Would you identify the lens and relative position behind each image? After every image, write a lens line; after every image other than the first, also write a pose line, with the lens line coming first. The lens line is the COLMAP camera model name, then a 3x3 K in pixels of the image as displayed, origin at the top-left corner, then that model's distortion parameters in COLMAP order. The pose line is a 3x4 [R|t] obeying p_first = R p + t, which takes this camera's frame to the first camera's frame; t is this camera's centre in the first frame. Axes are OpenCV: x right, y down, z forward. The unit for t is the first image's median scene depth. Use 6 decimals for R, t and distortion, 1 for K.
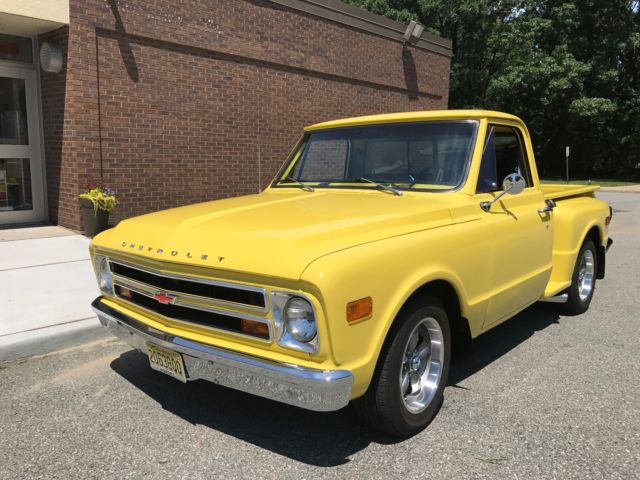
lens RADIAL K [[525.9, 0, 319.2], [0, 525.9, 240.3], [0, 0, 1]] dist [0.011217, -0.011451]
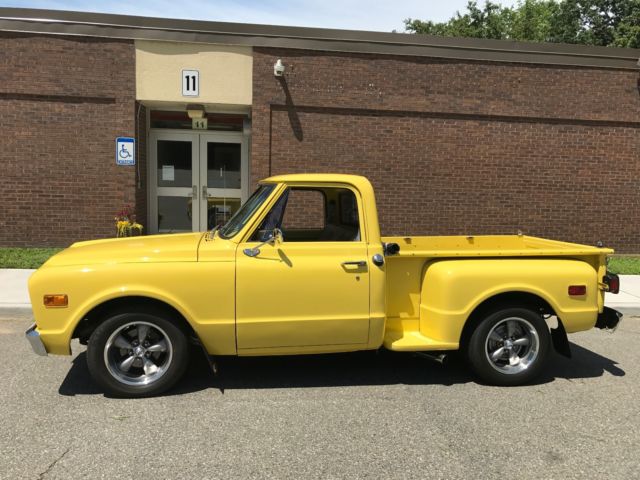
lens RADIAL K [[525.9, 0, 320.3], [0, 525.9, 240.0], [0, 0, 1]] dist [0.011217, -0.011451]
pose [[0.771979, 0.072397, -0.631512, 1.070343], [-0.111936, 0.993450, -0.022945, -0.072861], [0.625714, 0.088402, 0.775027, 0.105943]]
